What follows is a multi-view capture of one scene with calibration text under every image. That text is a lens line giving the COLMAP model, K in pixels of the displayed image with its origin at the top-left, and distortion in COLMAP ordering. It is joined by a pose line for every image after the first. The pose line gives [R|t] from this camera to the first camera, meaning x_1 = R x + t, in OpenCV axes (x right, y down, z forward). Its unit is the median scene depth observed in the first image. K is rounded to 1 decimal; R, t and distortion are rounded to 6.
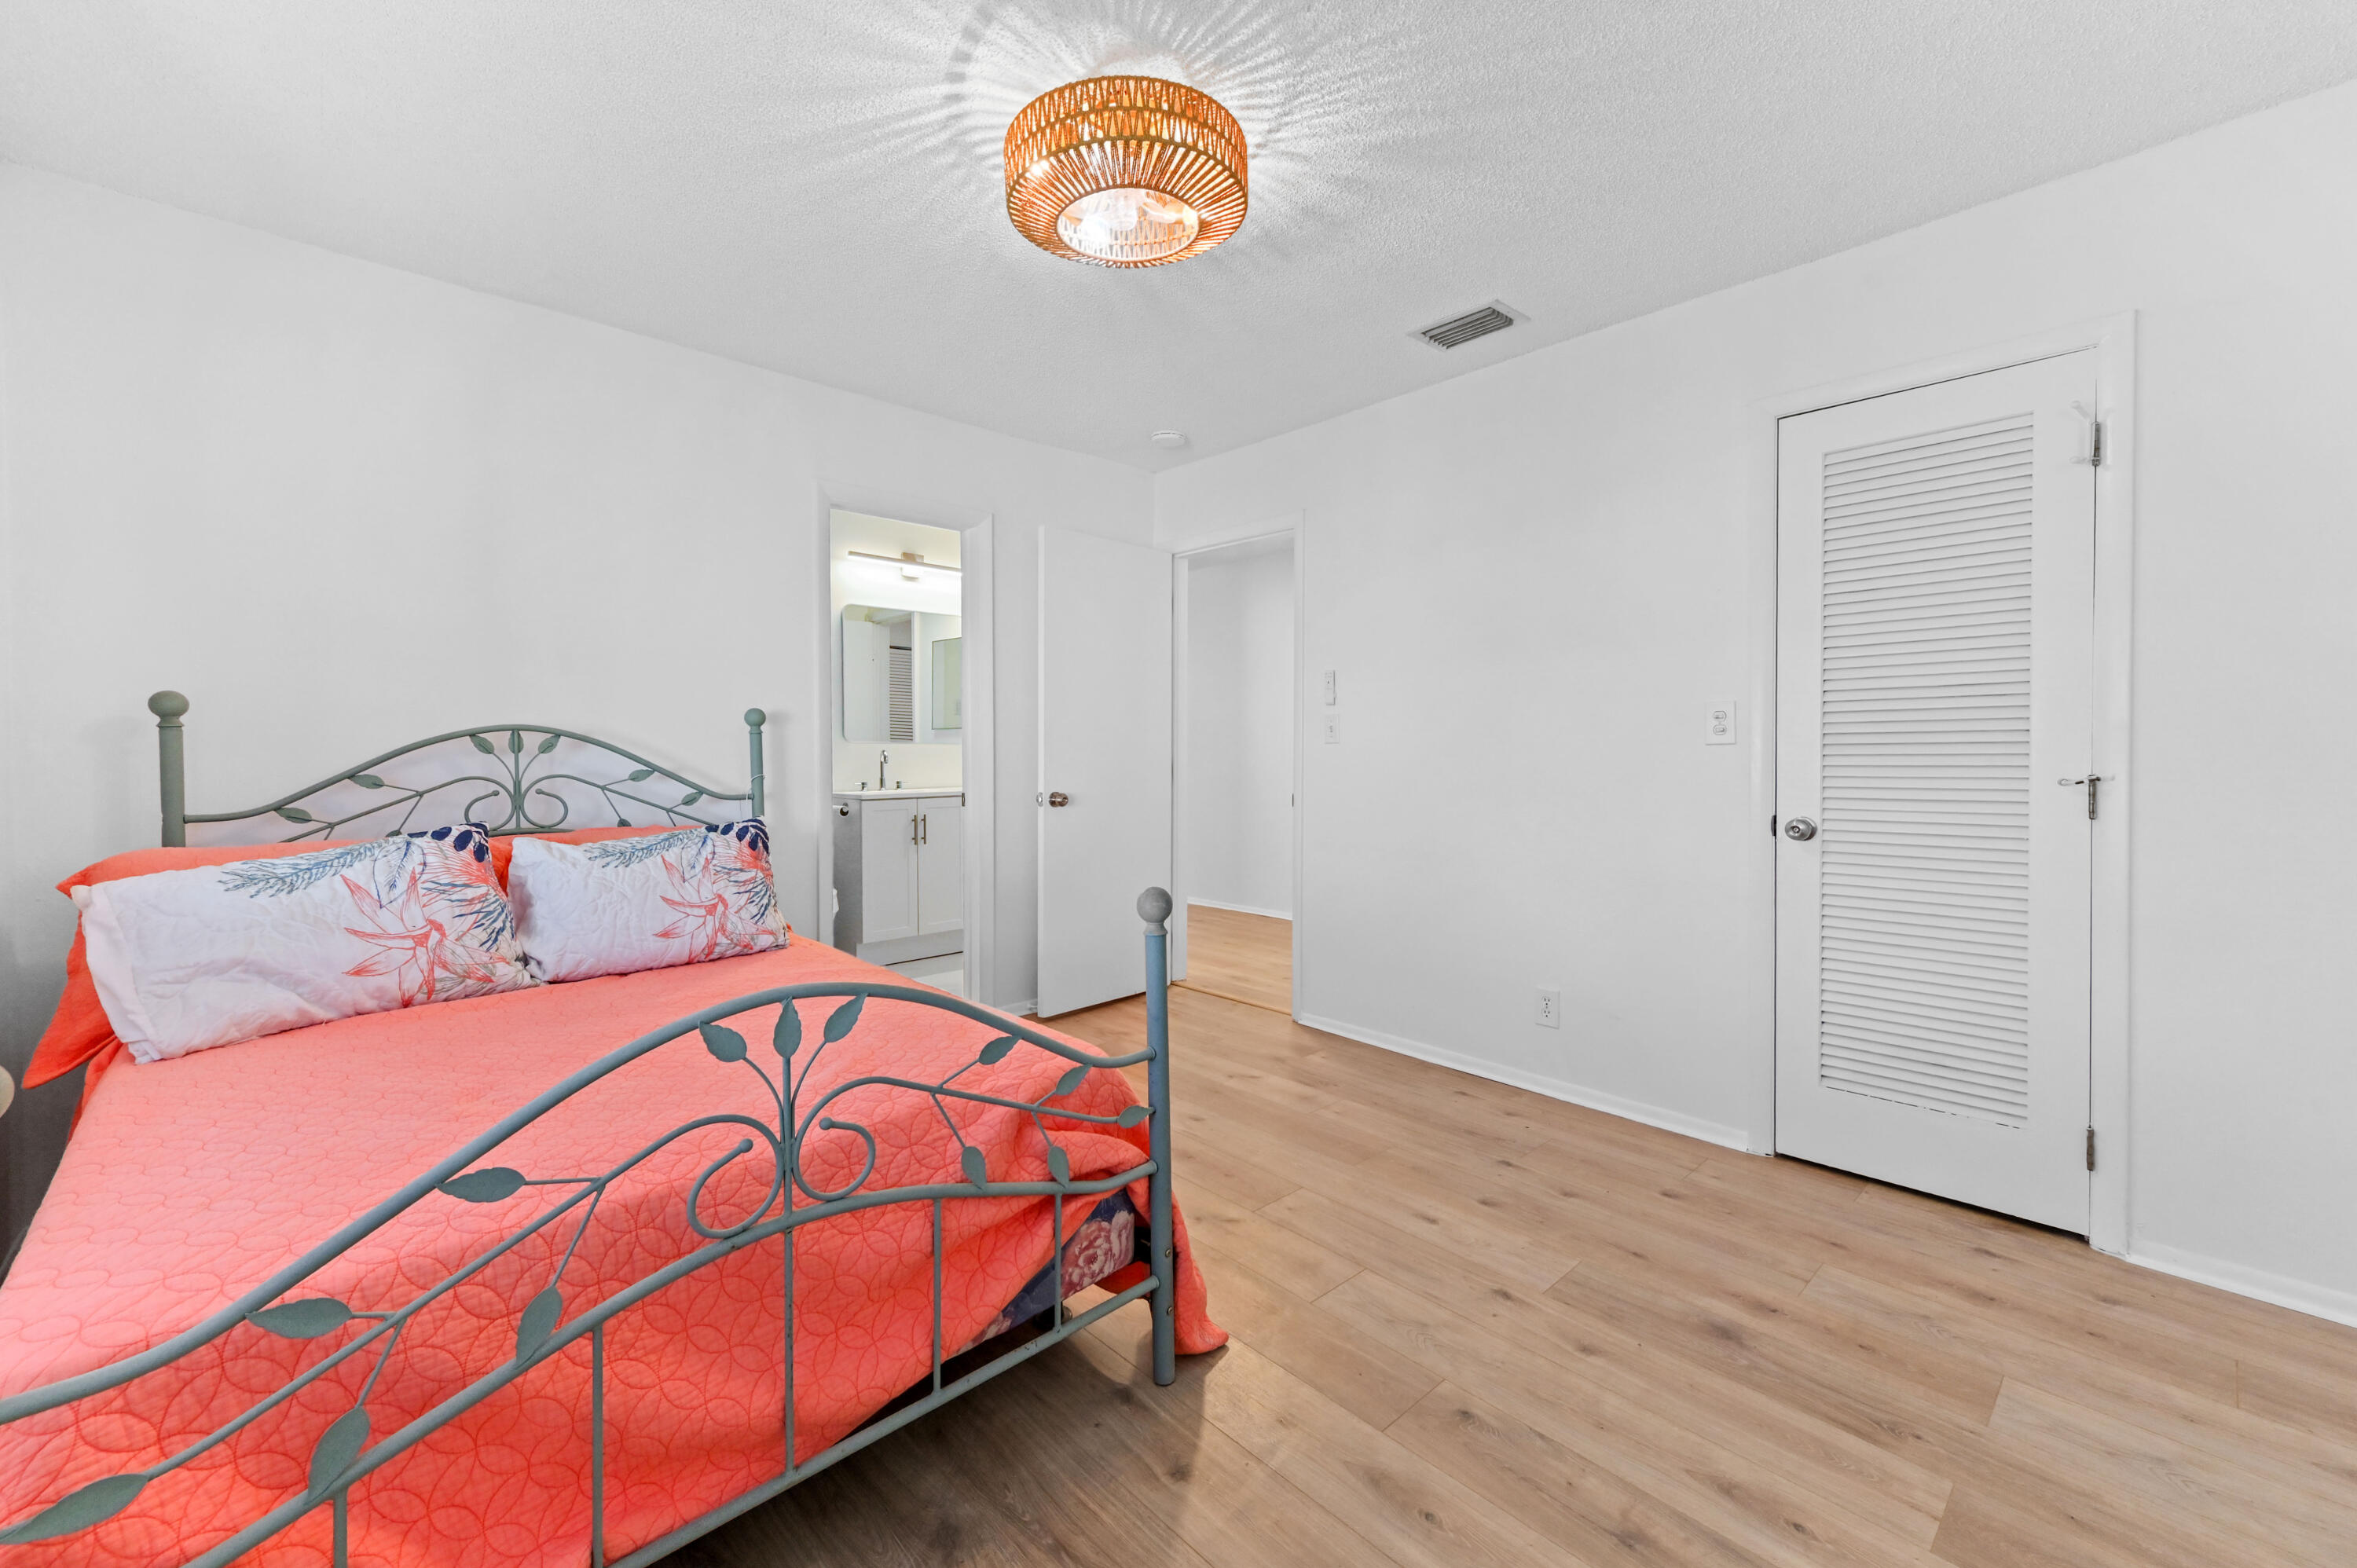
lens RADIAL K [[920.3, 0, 1180.0], [0, 920.3, 770.9], [0, 0, 1]] dist [0.003374, 0.000643]
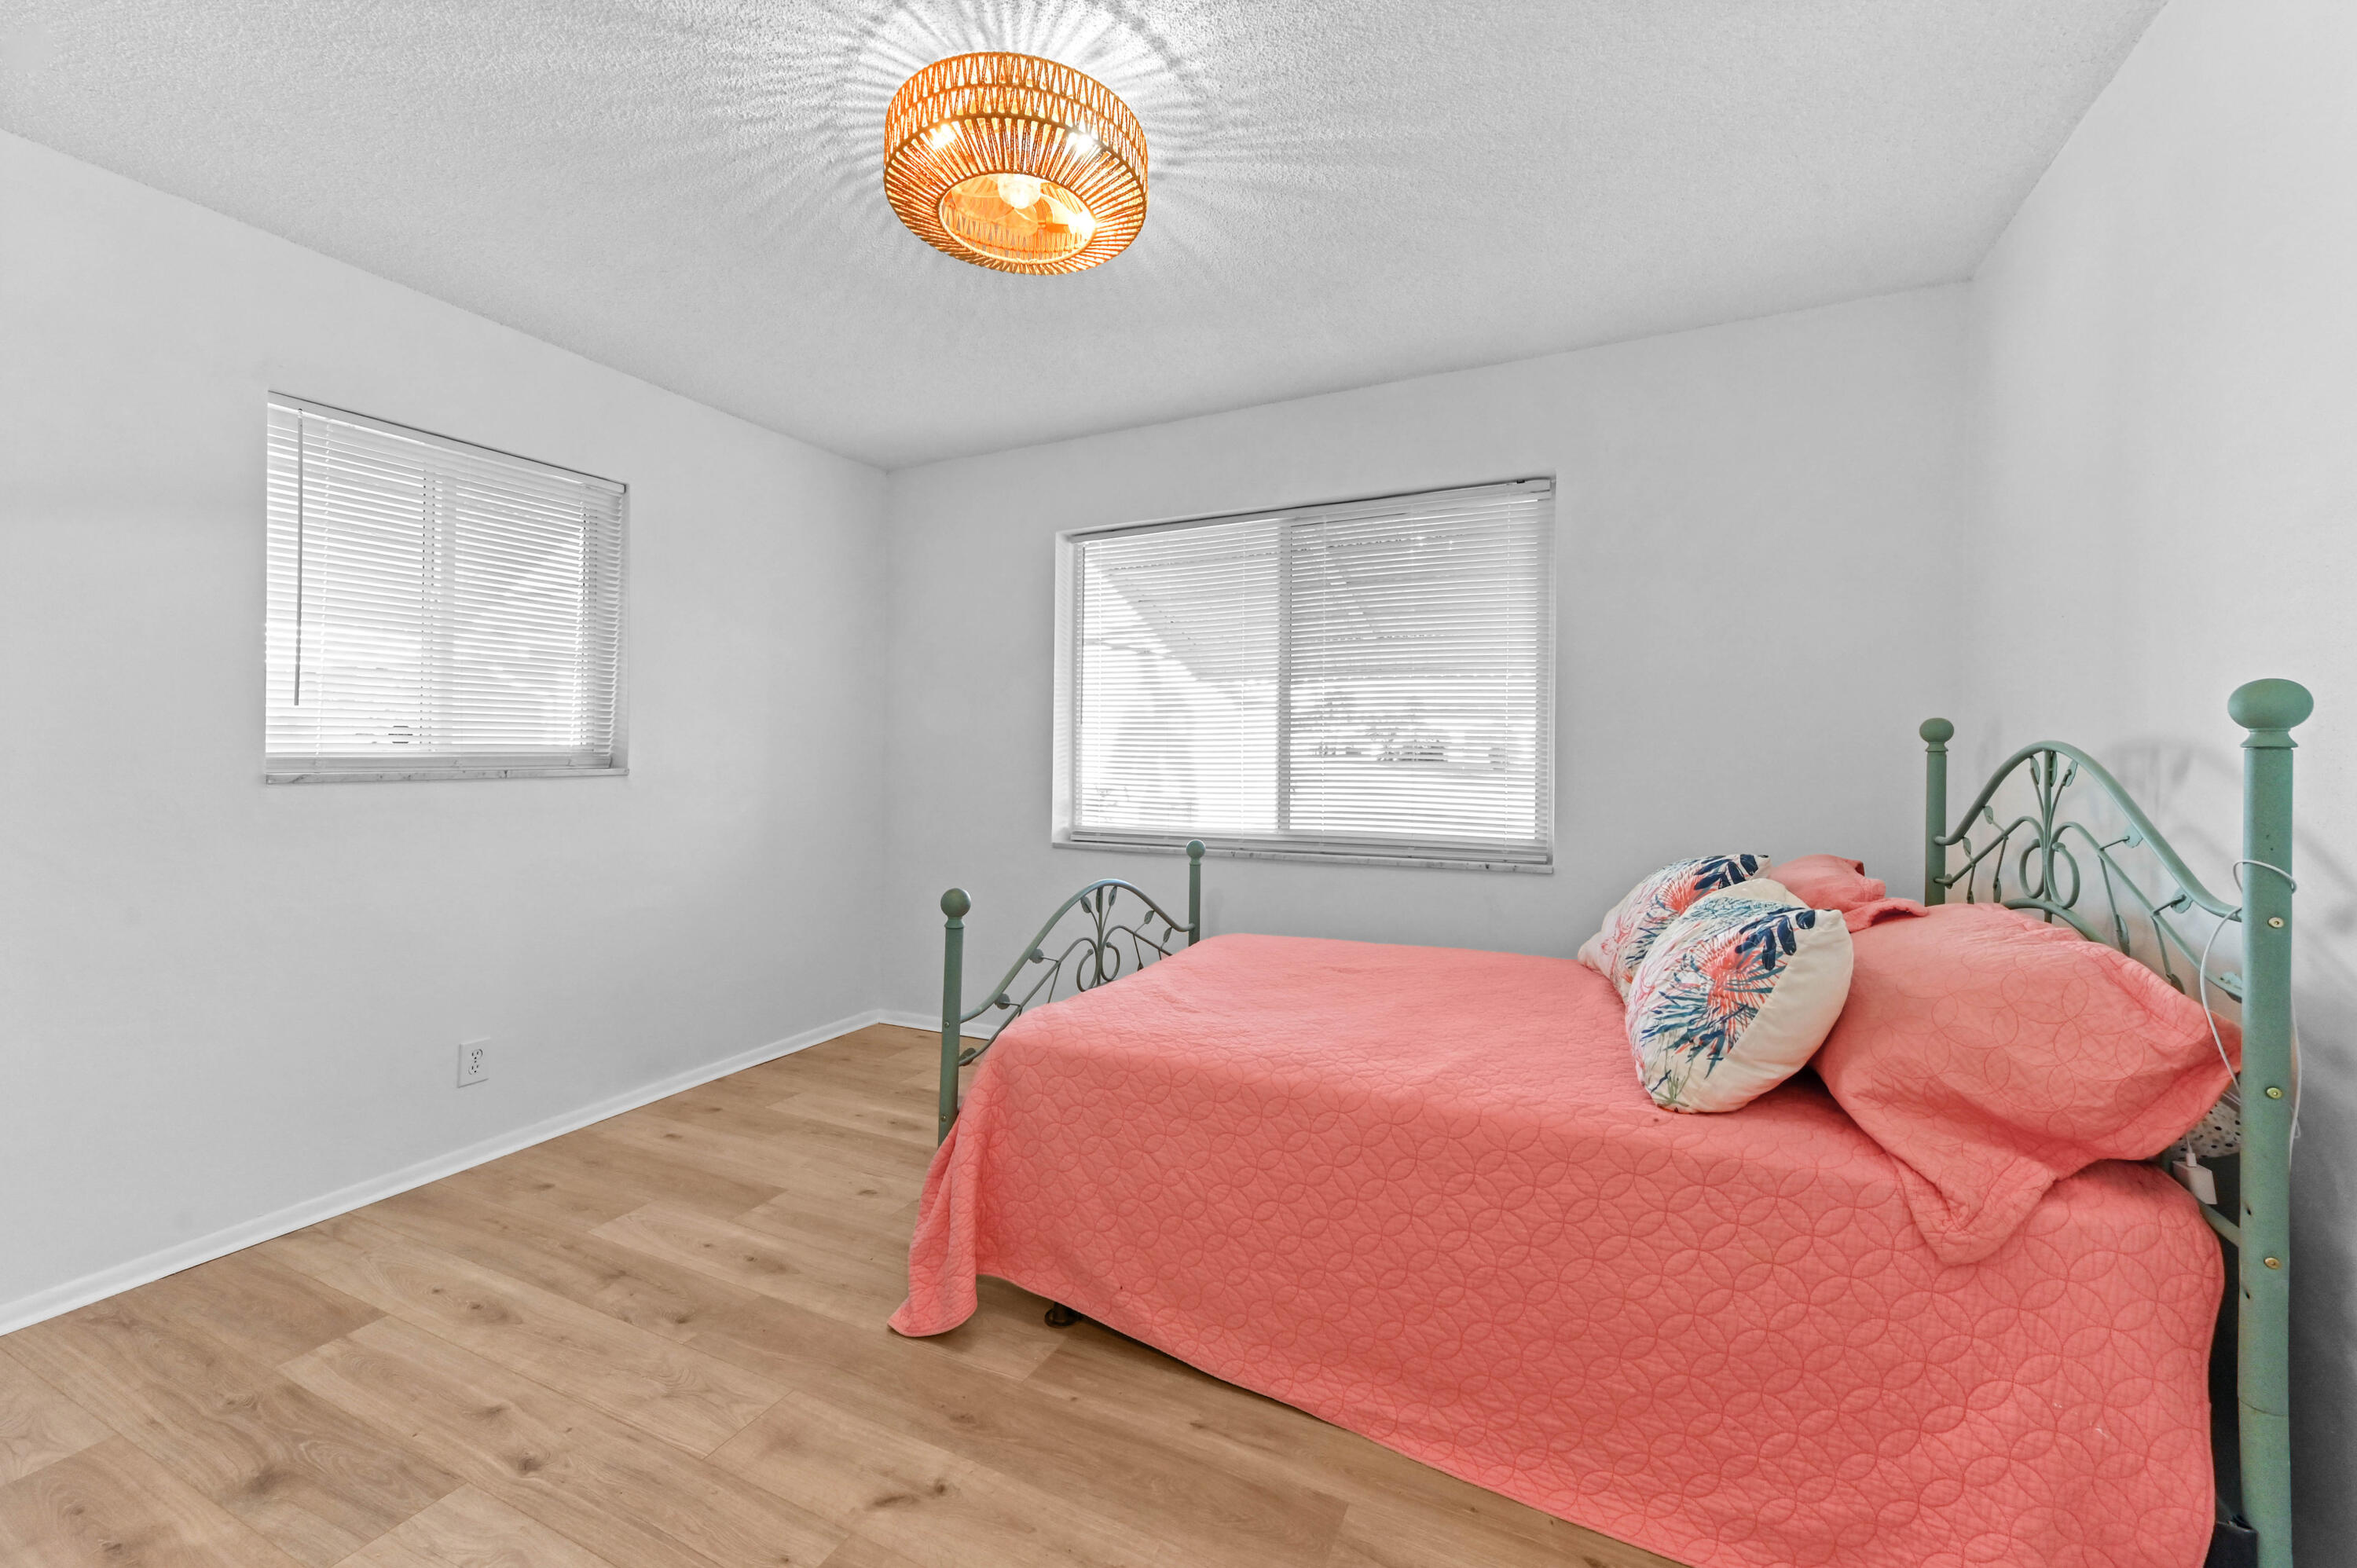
lens RADIAL K [[953.7, 0, 1183.6], [0, 953.7, 729.3], [0, 0, 1]] dist [0.014911, 0.000100]
pose [[-0.932681, -0.014056, -0.360428, 0.124078], [-0.021090, 0.999656, 0.015588, -0.098451], [0.360085, 0.022140, -0.932657, 1.887051]]
